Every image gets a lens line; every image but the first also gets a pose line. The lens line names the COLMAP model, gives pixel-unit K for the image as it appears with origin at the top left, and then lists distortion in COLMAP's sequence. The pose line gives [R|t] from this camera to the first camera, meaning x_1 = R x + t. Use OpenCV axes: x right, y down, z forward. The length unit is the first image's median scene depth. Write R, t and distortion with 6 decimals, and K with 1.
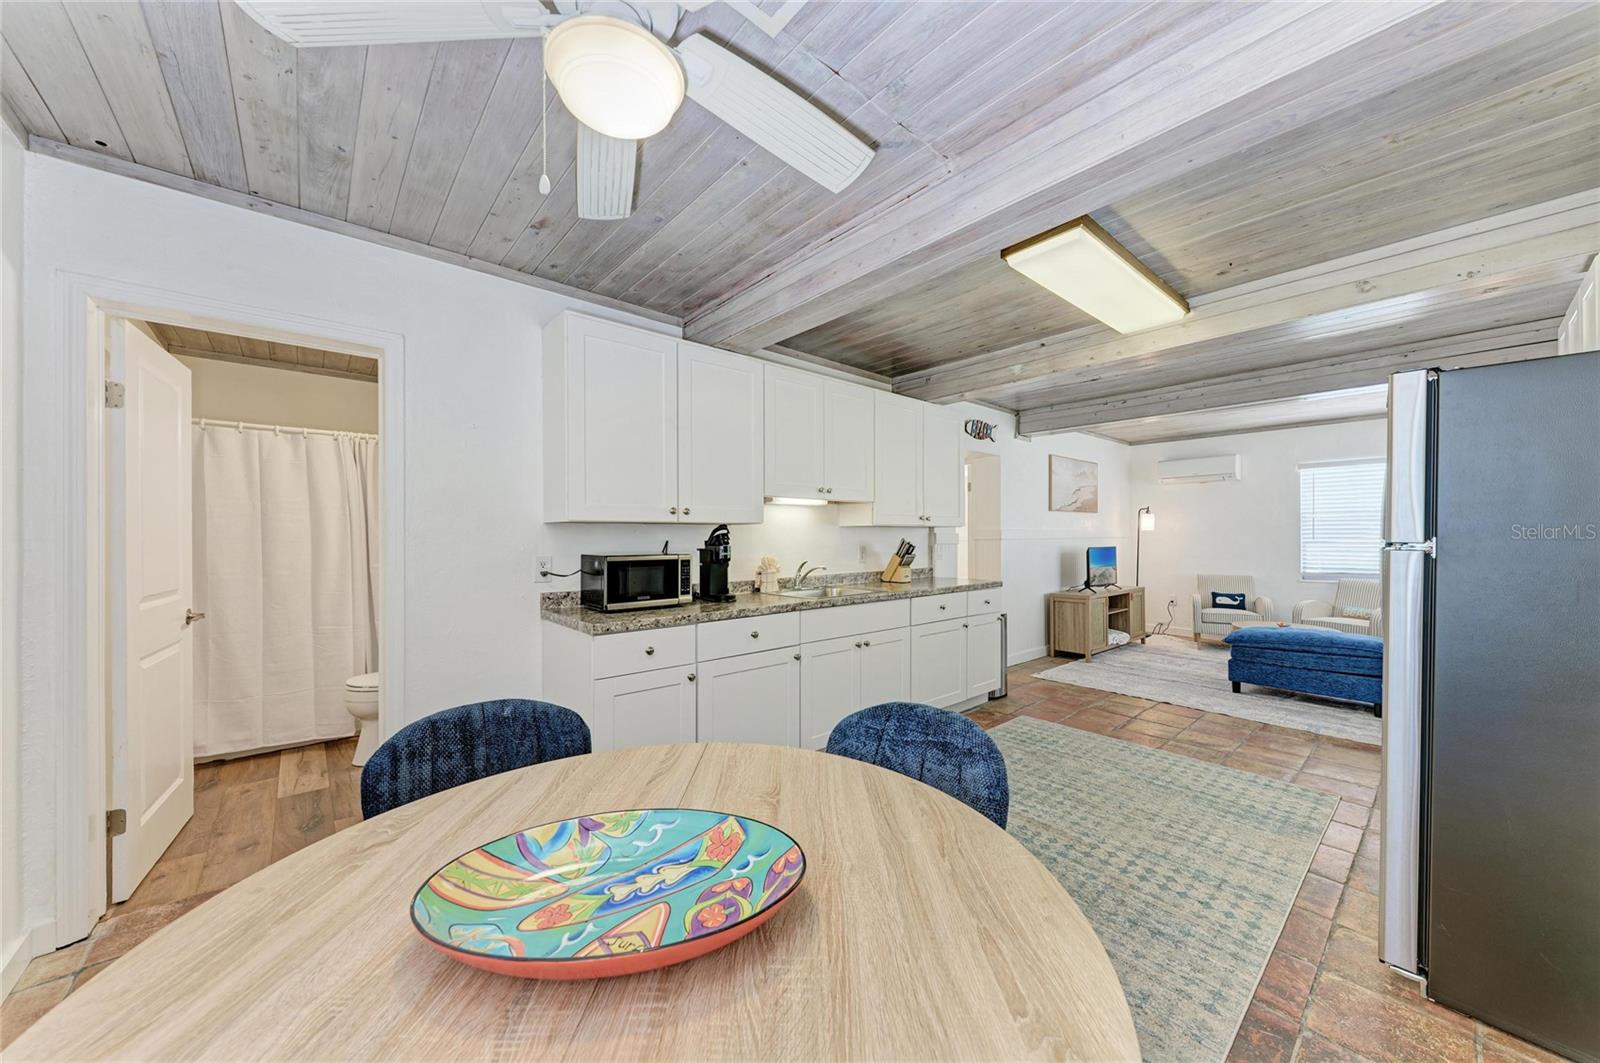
lens RADIAL K [[574.9, 0, 799.5], [0, 574.9, 536.7], [0, 0, 1]] dist [0.003005, 0.000136]
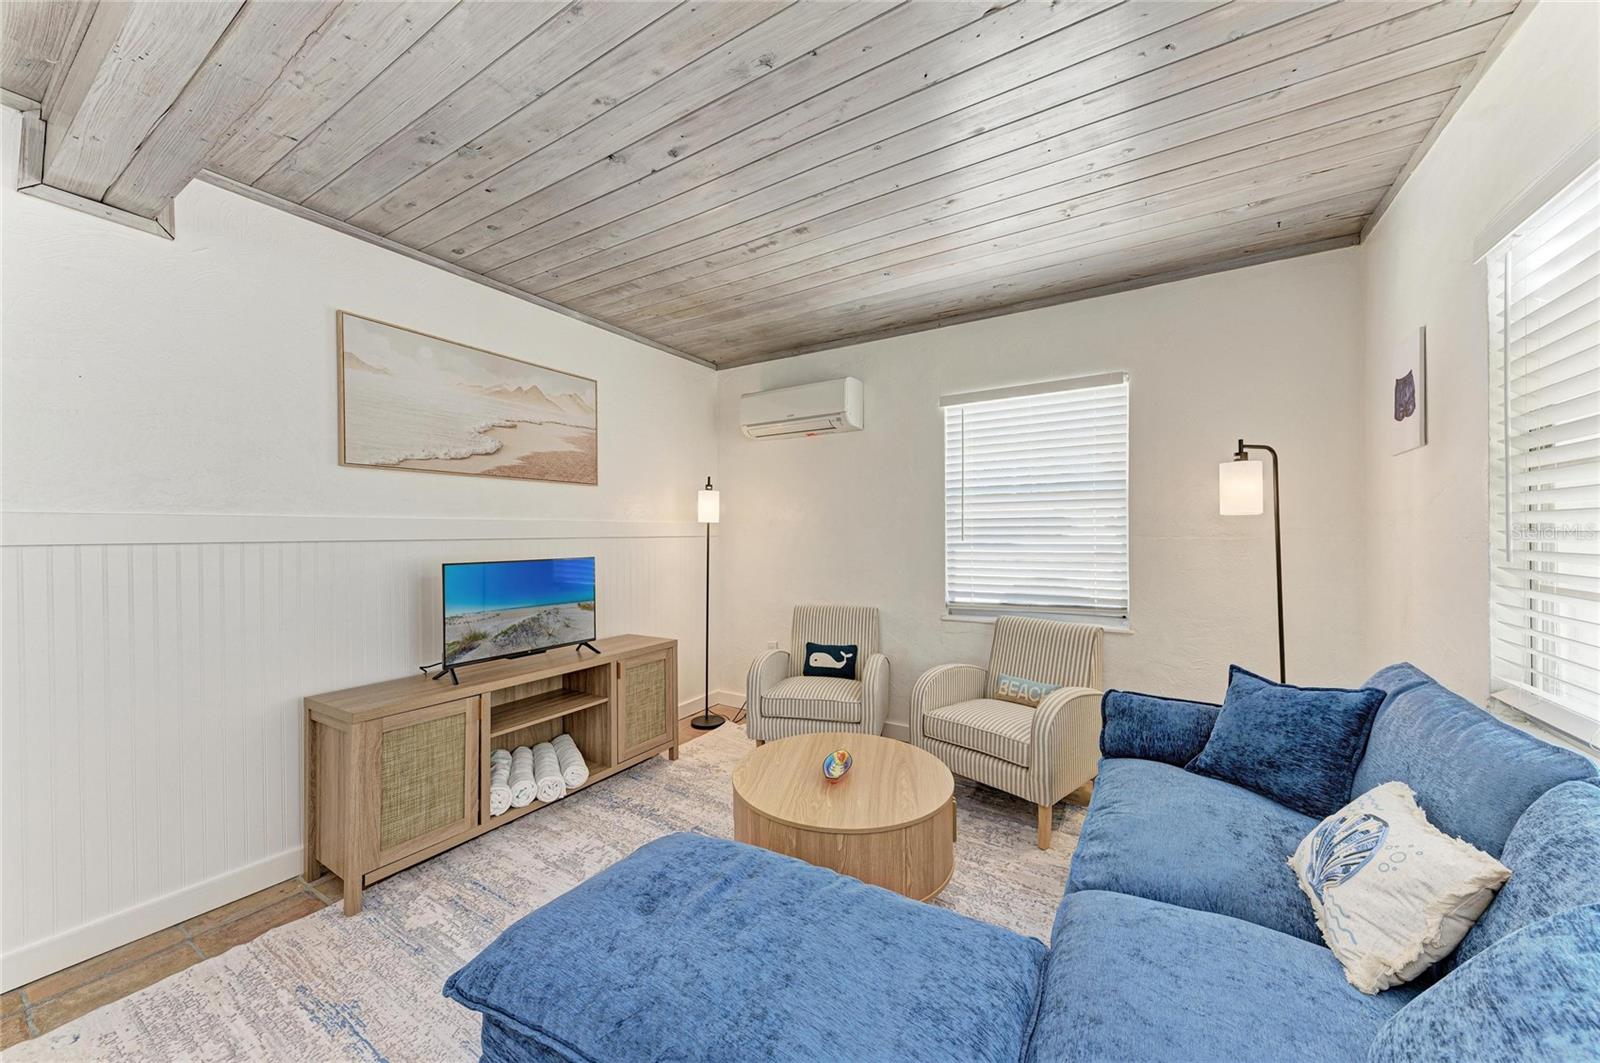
lens RADIAL K [[574.9, 0, 803.3], [0, 574.9, 535.0], [0, 0, 1]] dist [0.003005, 0.000136]
pose [[0.953429, -0.001447, 0.301614, 0.621715], [0.001971, 0.999997, -0.001433, 0.001707], [-0.301612, 0.001961, 0.953429, 0.571708]]
